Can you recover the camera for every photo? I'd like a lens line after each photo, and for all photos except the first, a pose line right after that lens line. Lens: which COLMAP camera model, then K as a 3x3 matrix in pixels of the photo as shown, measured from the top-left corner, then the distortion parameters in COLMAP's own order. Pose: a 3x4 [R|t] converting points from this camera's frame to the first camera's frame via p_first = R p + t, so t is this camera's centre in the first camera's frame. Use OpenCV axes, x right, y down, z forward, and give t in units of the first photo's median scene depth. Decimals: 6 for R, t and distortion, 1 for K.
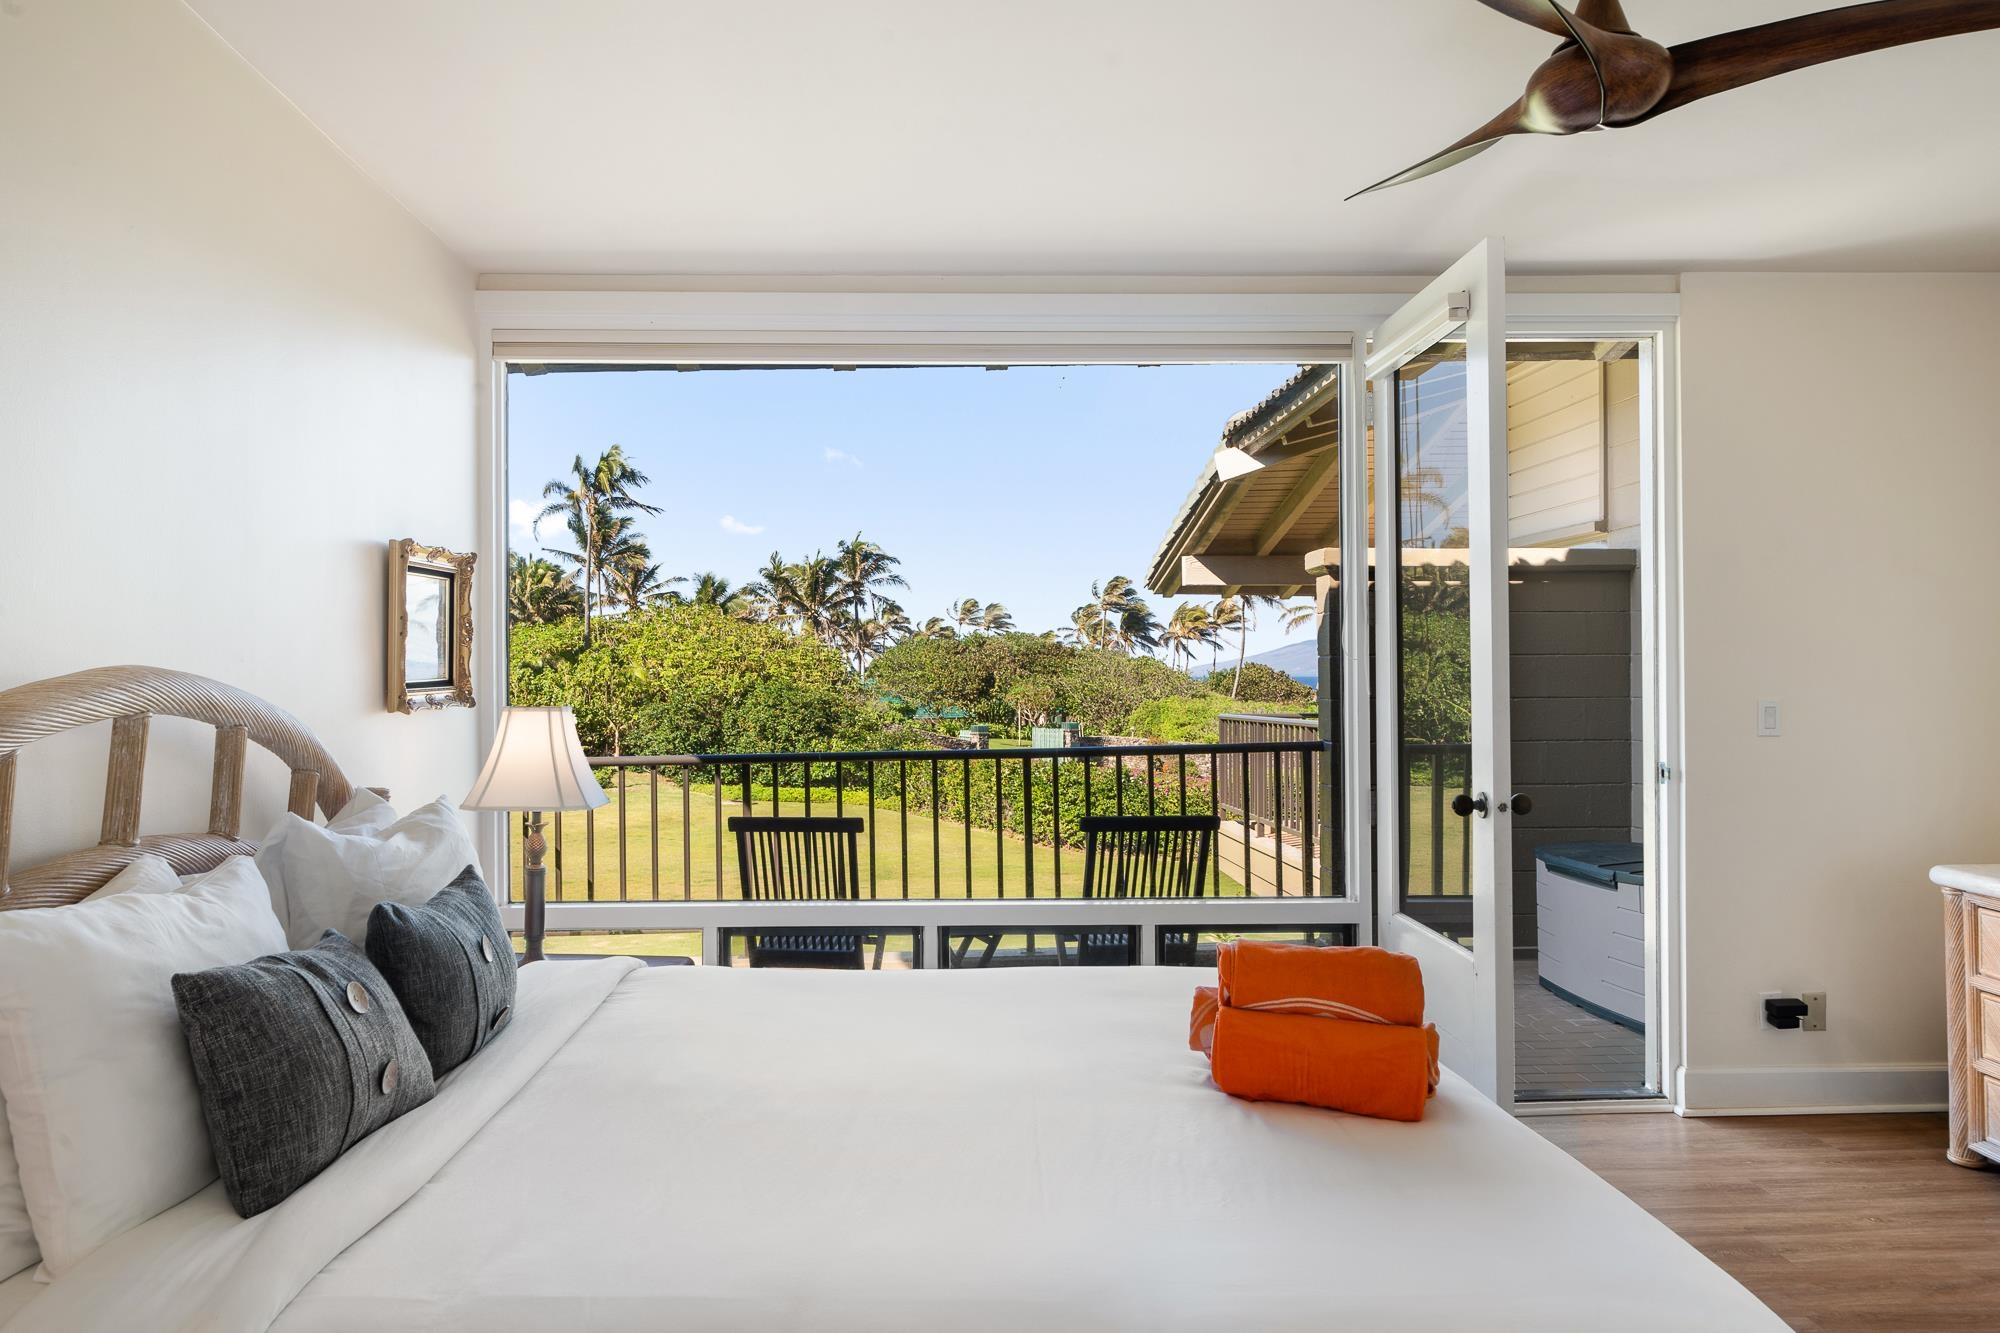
lens RADIAL K [[1369.2, 0, 1000.0], [0, 1369.2, 666.5], [0, 0, 1]] dist [0.020704, 0.000400]
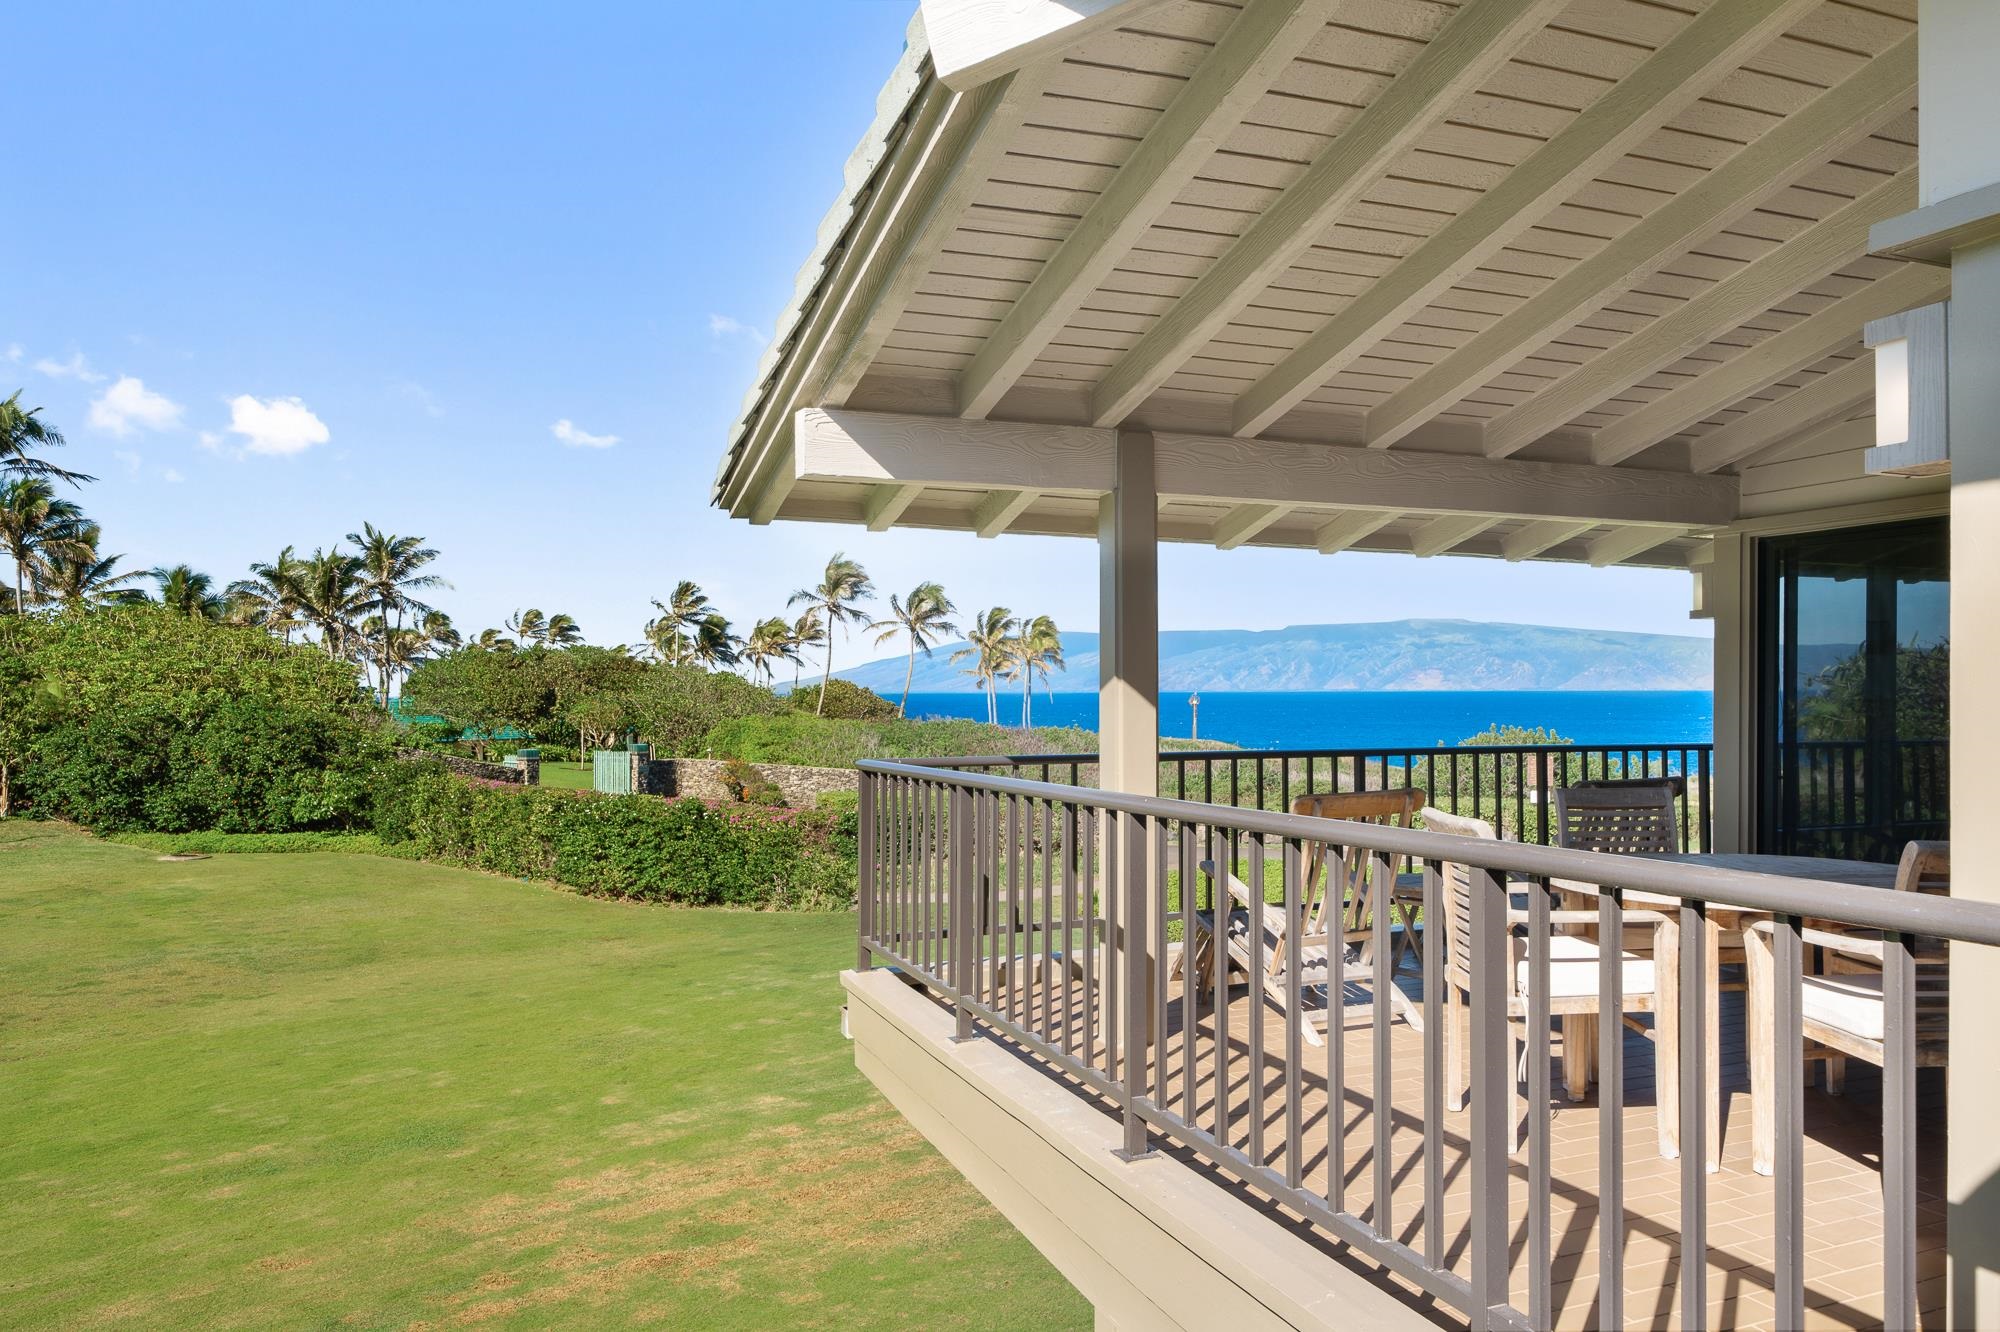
lens RADIAL K [[1369.2, 0, 1000.0], [0, 1369.2, 666.0], [0, 0, 1]] dist [0.020704, 0.000400]
pose [[0.954248, 0.004956, 0.298974, 0.007534], [-0.001204, 0.999918, -0.012734, 0.000765], [-0.299013, 0.011791, 0.954176, 0.065688]]
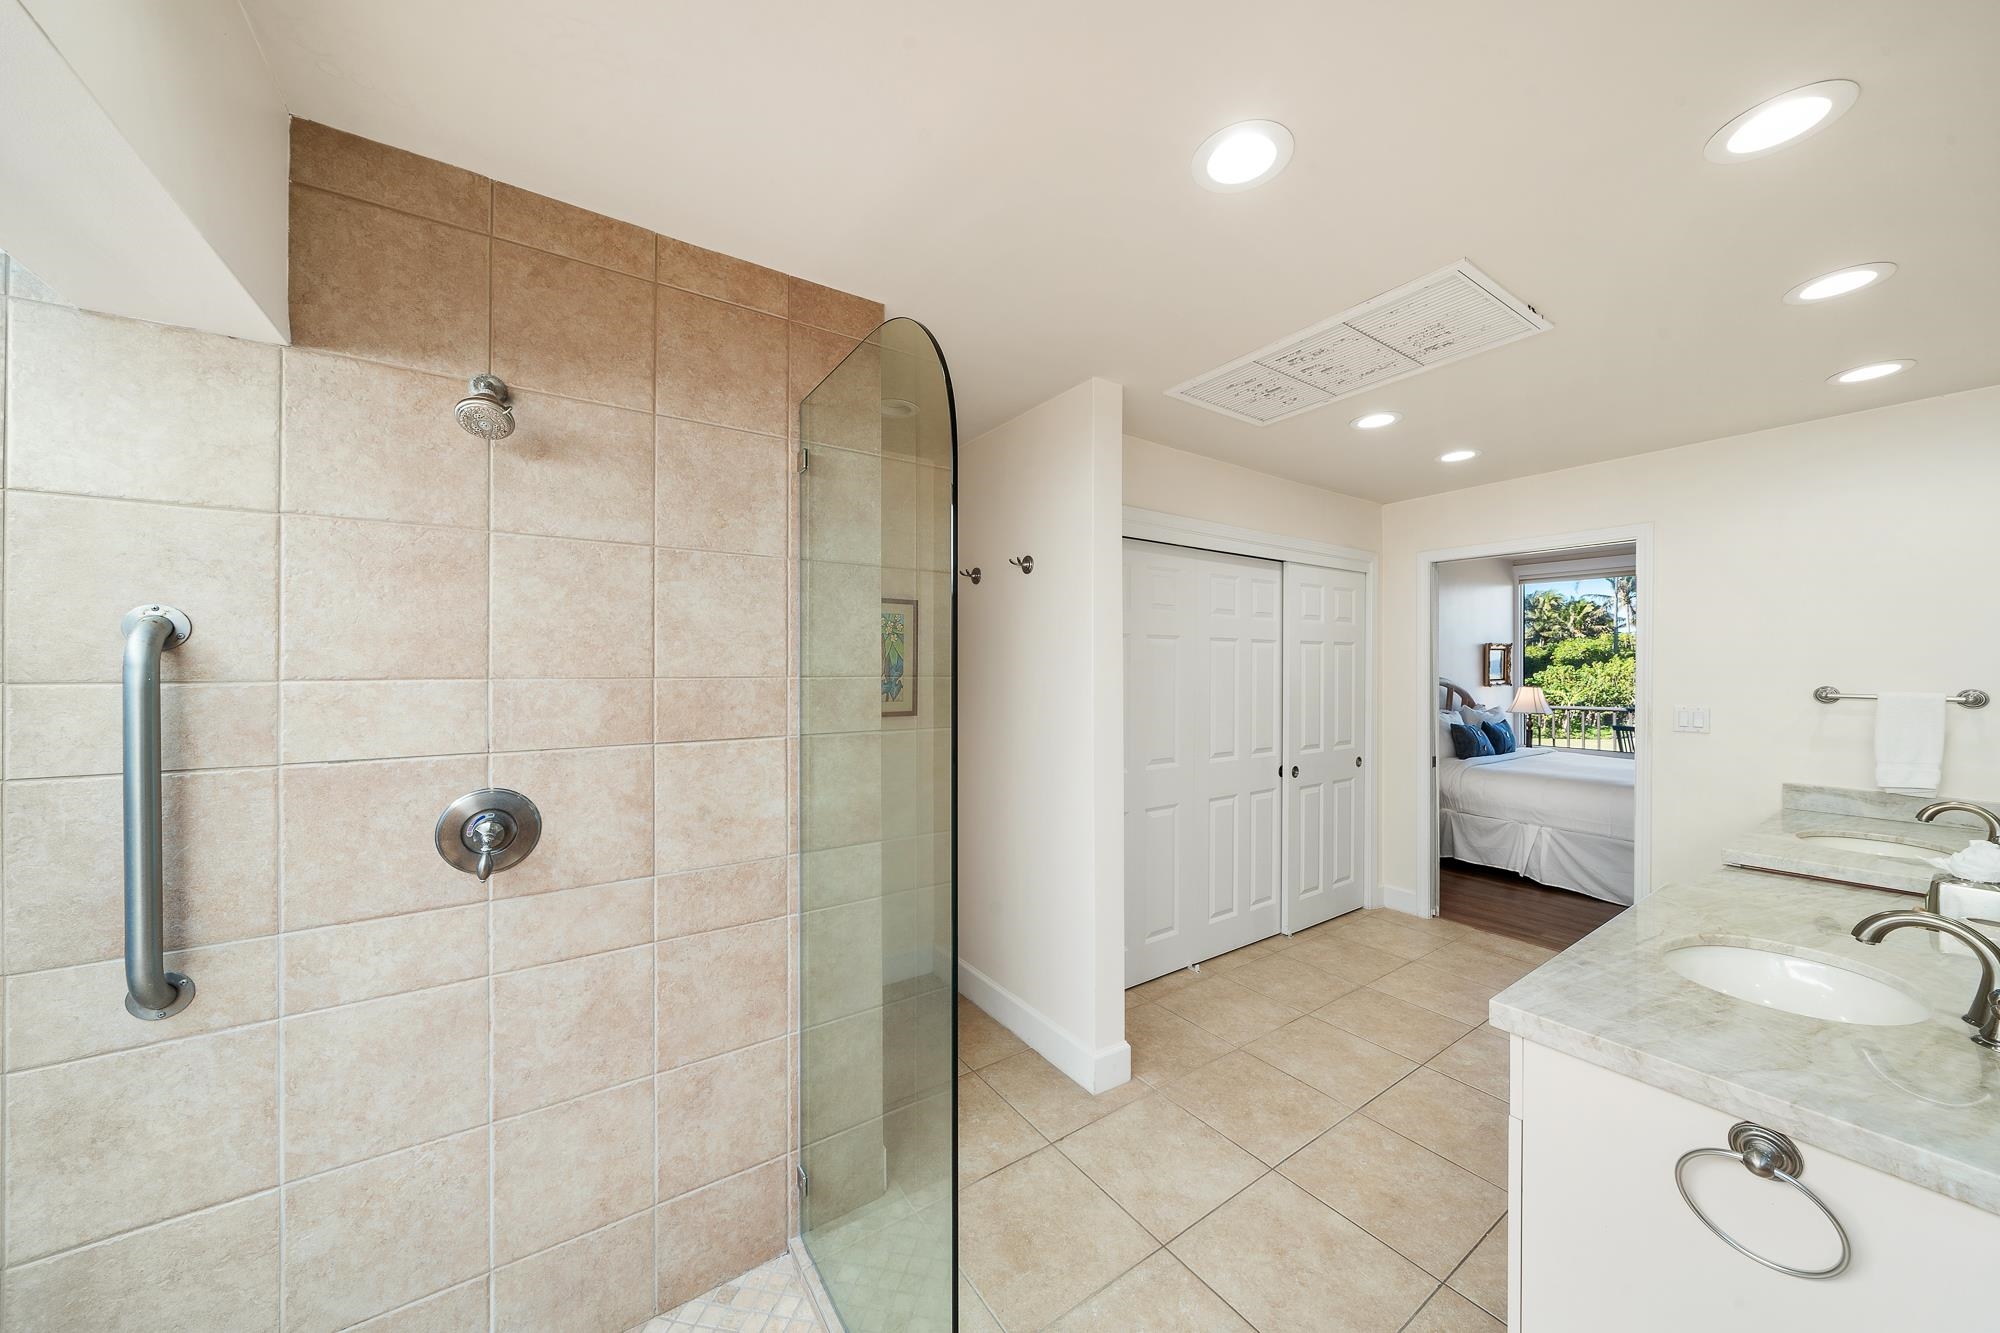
lens RADIAL K [[678.3, 0, 1000.0], [0, 678.3, 666.5], [0, 0, 1]] dist [0.000281, 0.000001]
pose [[0.513051, 0.010460, -0.858294, 0.290131], [-0.005031, 0.999945, 0.009178, -0.018535], [0.858343, -0.000391, 0.513076, -0.675840]]
